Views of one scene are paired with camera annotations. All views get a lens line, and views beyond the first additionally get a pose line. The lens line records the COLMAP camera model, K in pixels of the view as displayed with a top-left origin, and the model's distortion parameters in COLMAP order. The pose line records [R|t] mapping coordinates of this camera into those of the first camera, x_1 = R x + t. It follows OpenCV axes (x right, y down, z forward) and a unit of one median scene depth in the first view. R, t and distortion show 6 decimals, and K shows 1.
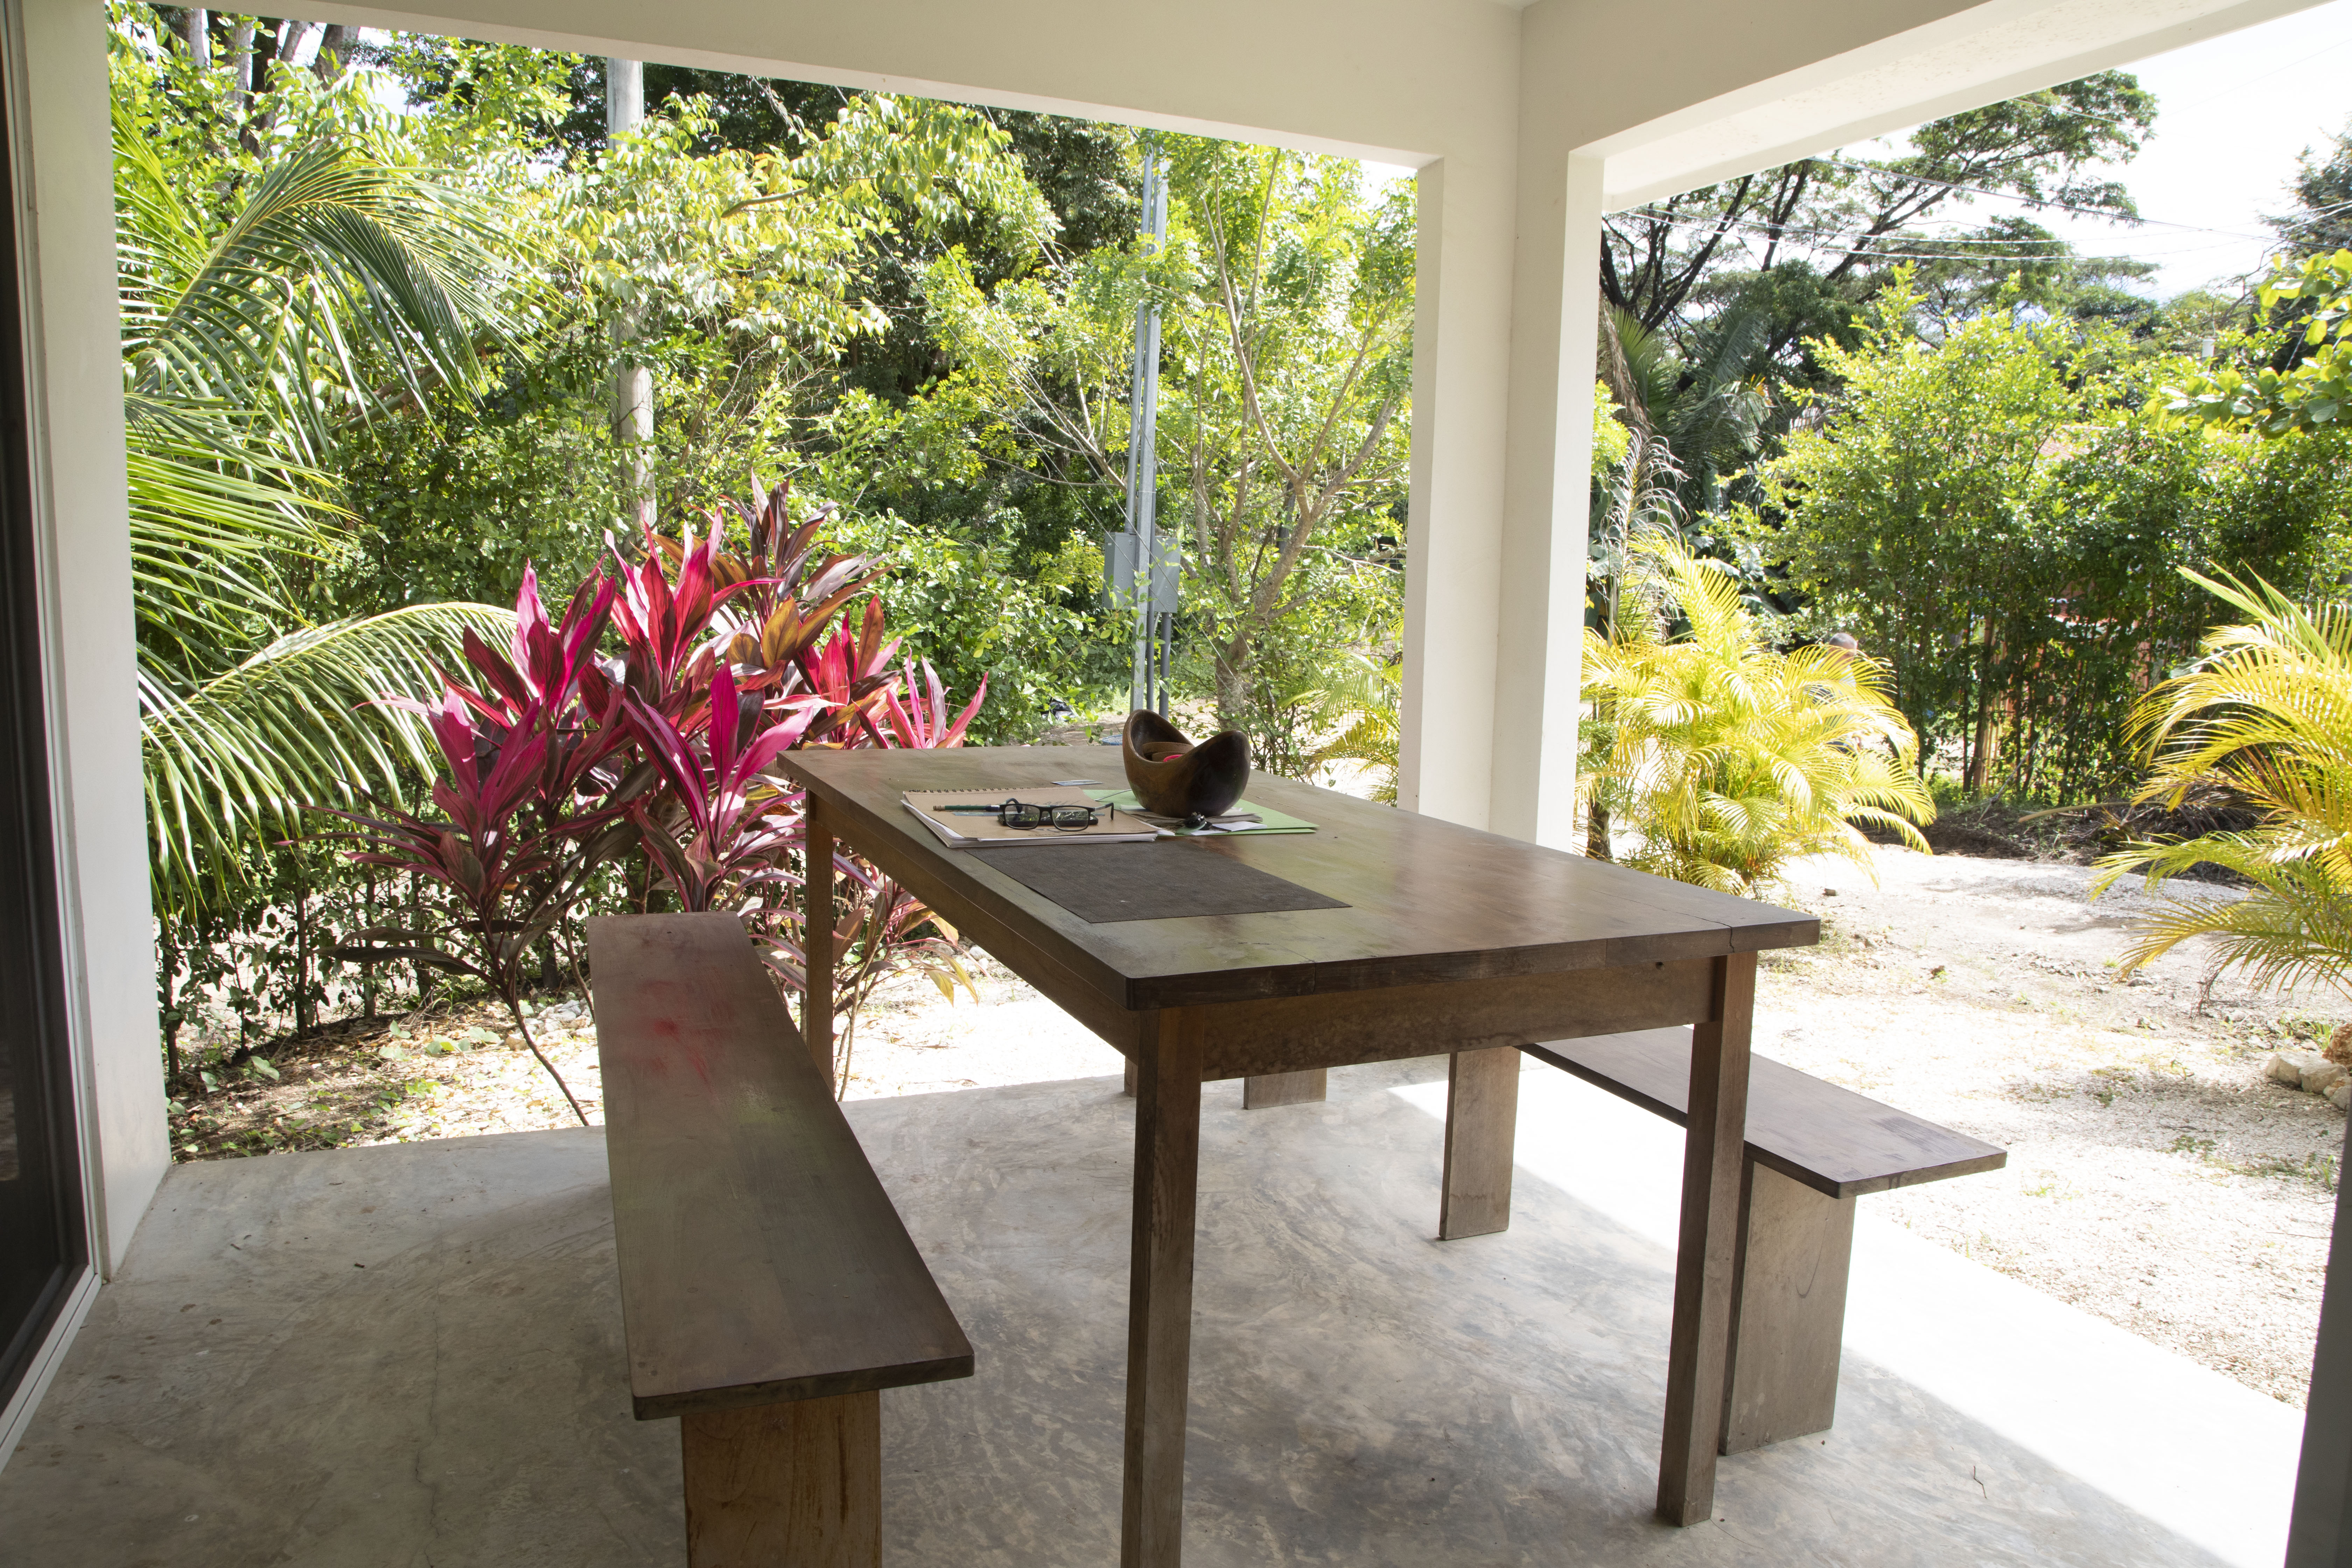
lens RADIAL K [[1640.6, 0, 1187.5], [0, 1640.6, 789.1], [0, 0, 1]] dist [-0.108125, 0.040807]
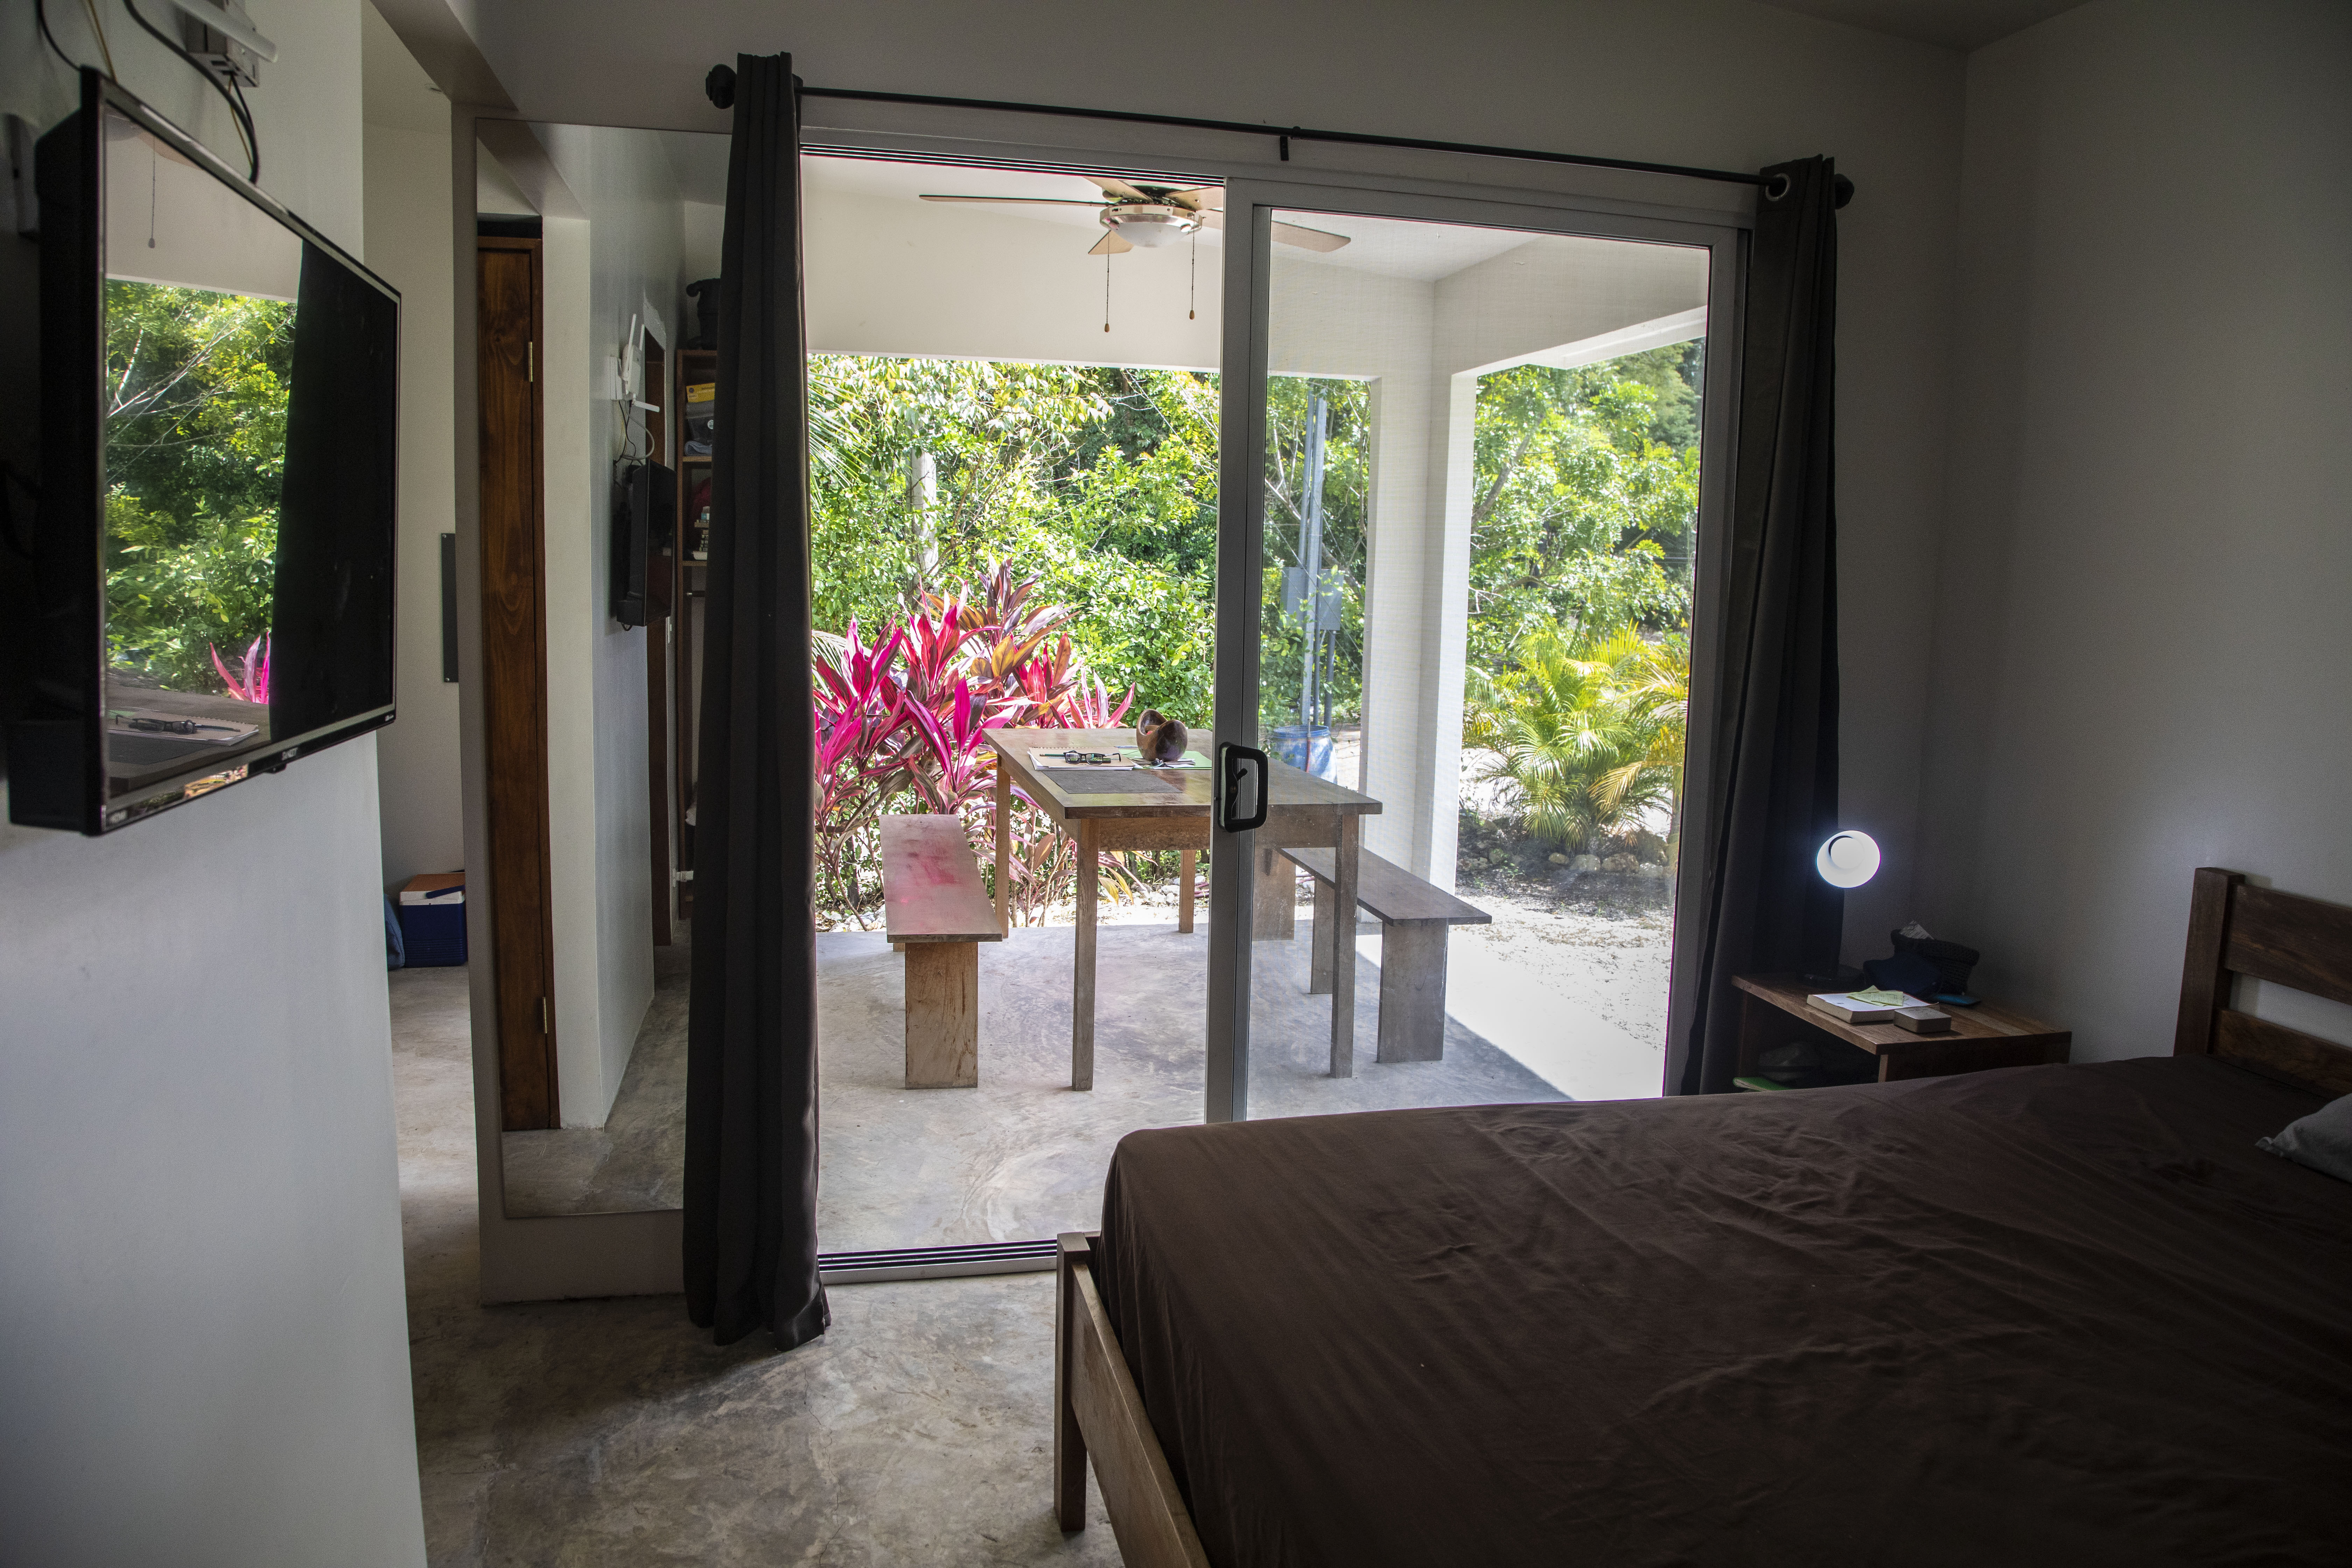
lens RADIAL K [[1640.6, 0, 1170.8], [0, 1640.6, 780.6], [0, 0, 1]] dist [-0.108125, 0.040807]
pose [[0.983111, 0.020357, -0.181874, 0.199530], [-0.020590, 0.999788, 0.000608, 0.020159], [0.181848, 0.003147, 0.983322, -0.528934]]
